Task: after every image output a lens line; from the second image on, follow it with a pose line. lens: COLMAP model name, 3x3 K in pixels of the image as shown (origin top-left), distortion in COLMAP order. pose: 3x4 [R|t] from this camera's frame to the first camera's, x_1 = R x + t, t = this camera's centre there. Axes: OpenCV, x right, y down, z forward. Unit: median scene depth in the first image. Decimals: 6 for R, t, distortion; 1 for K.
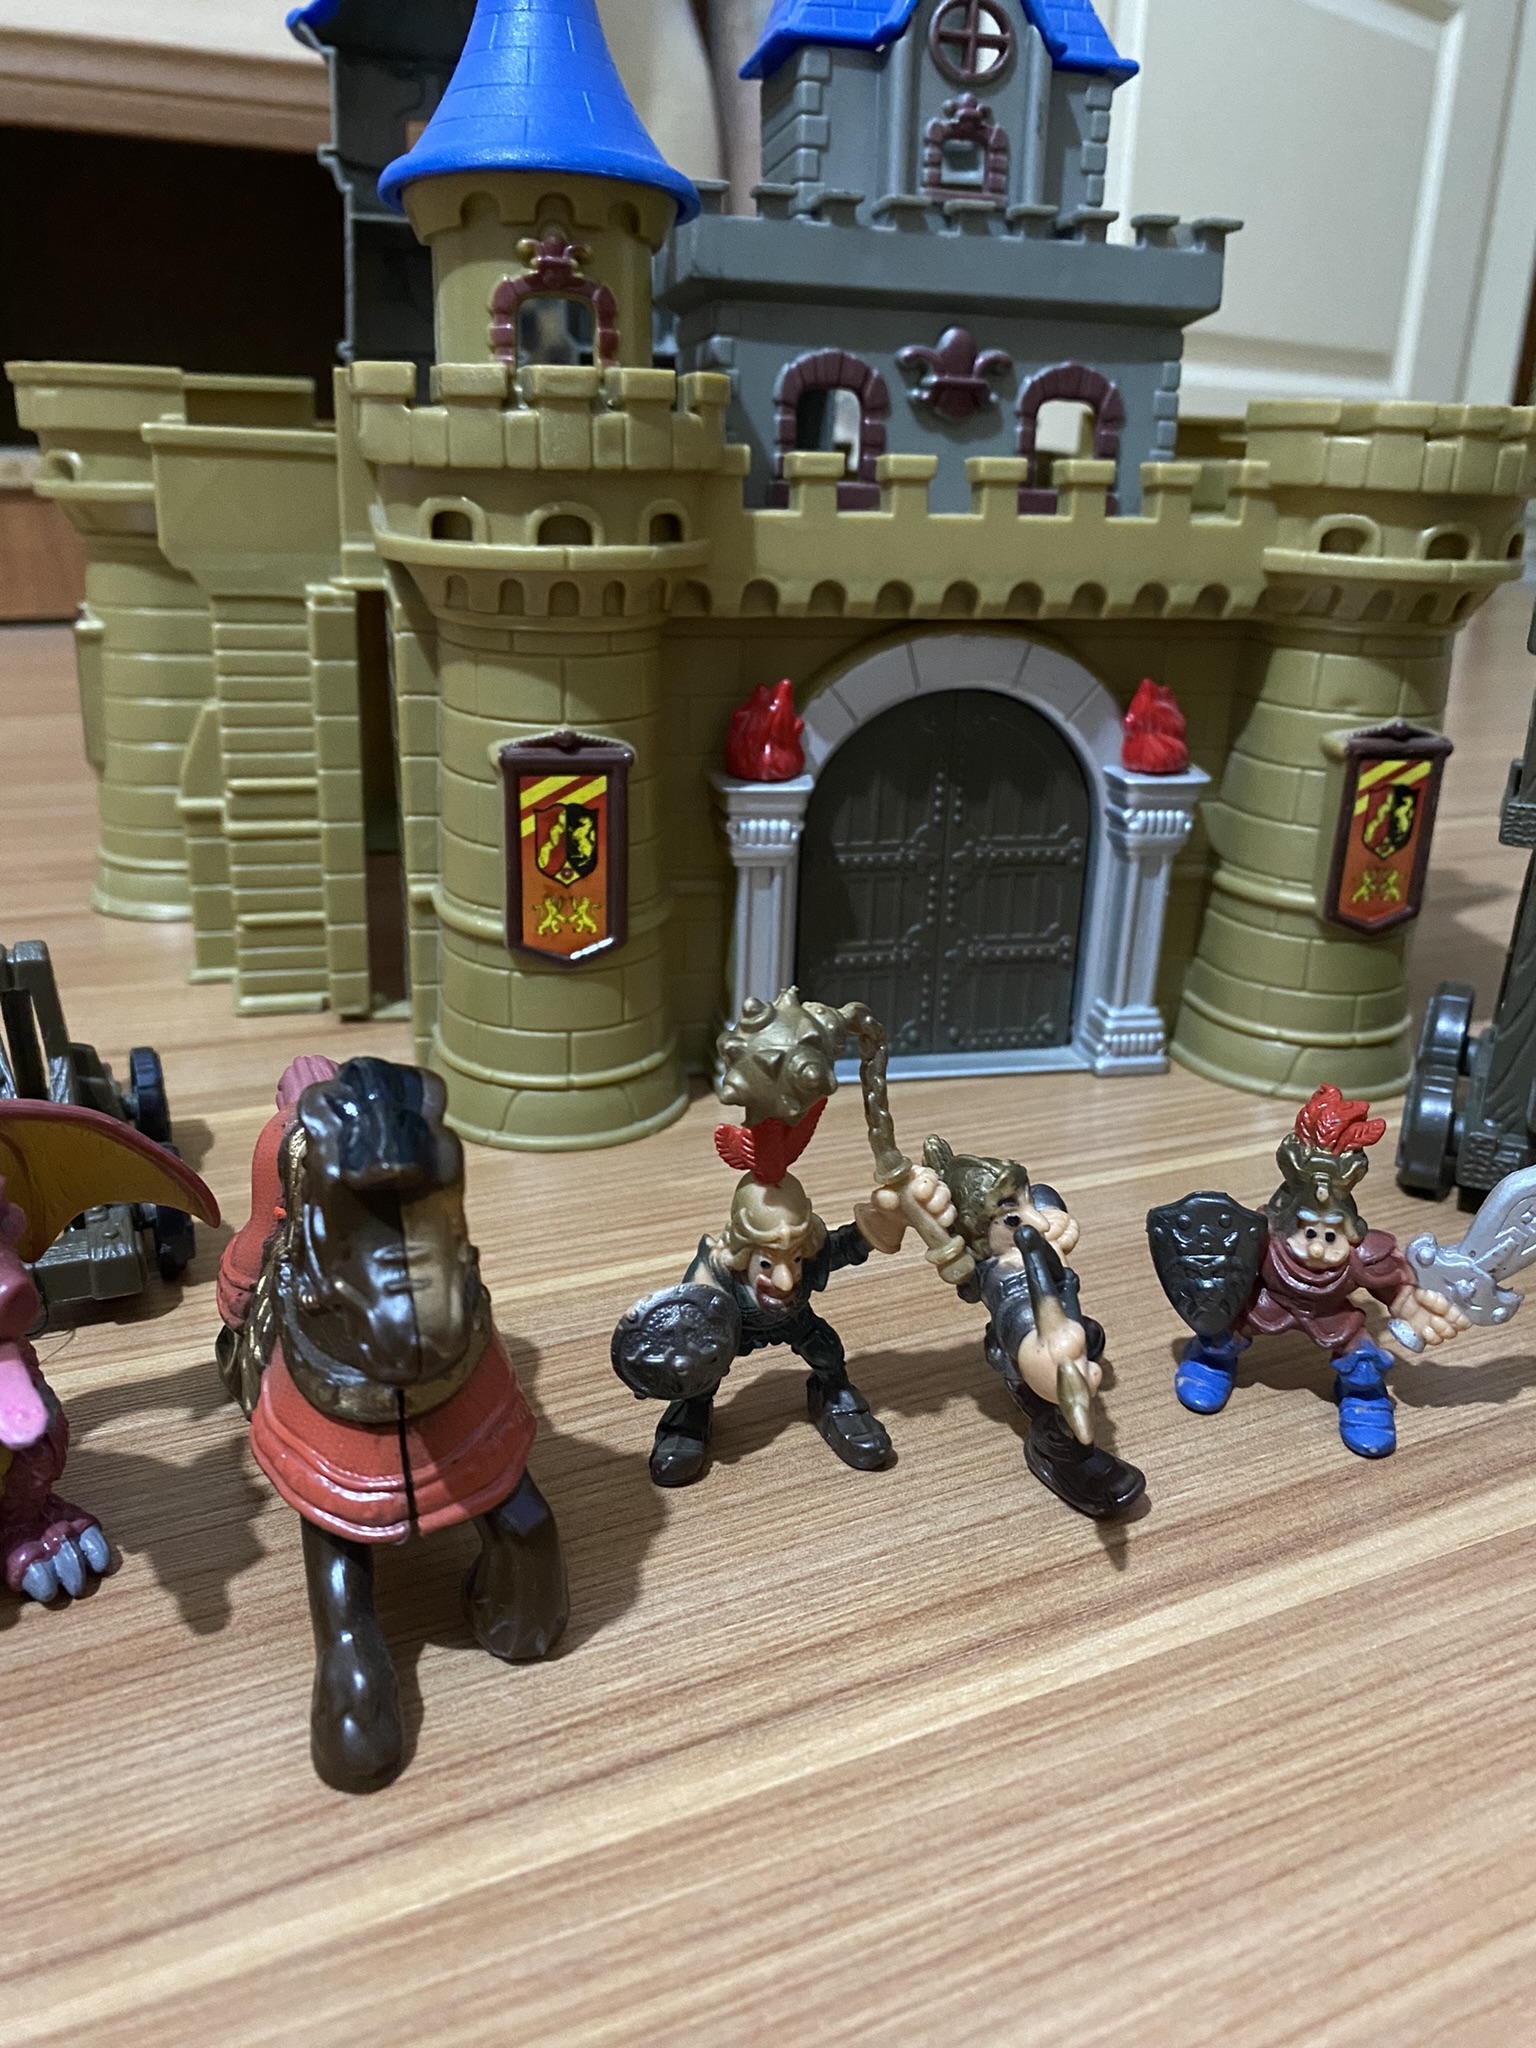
lens RADIAL K [[1599.8, 0, 769.9], [0, 1599.8, 1050.6], [0, 0, 1]] dist [-0.011942, 0.010238]
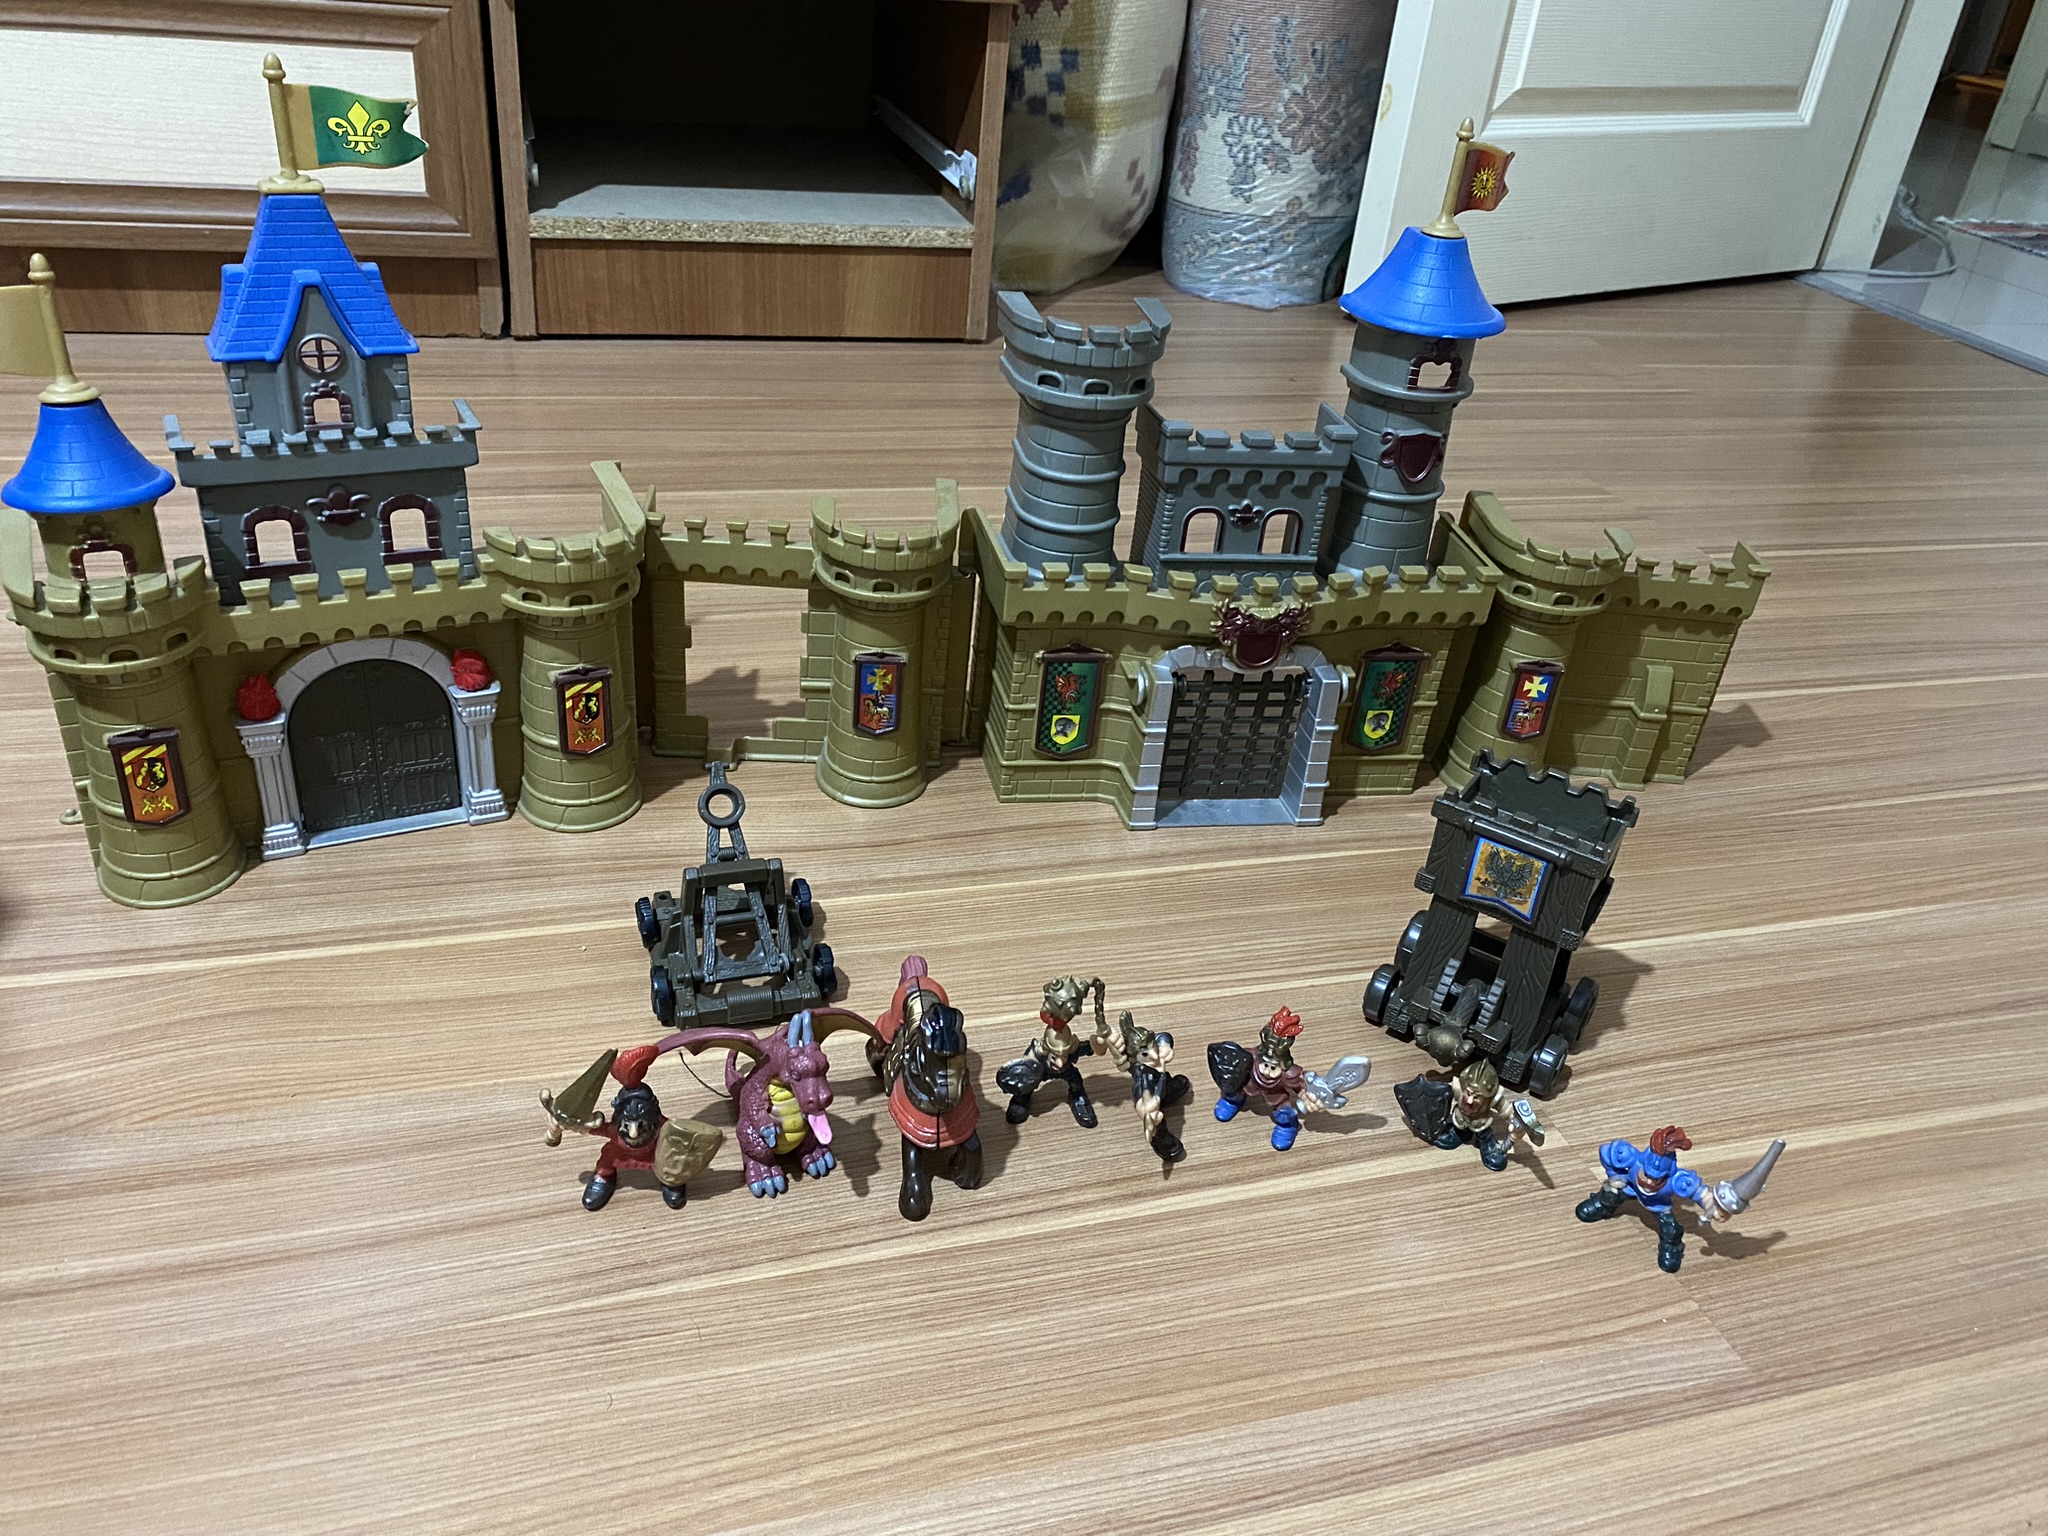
lens RADIAL K [[1599.8, 0, 974.1], [0, 1599.8, 794.2], [0, 0, 1]] dist [-0.011942, 0.010238]
pose [[0.986854, 0.122673, -0.105212, 0.078348], [-0.101466, 0.977019, 0.187454, -0.666602], [0.125789, -0.174314, 0.976623, -1.343022]]
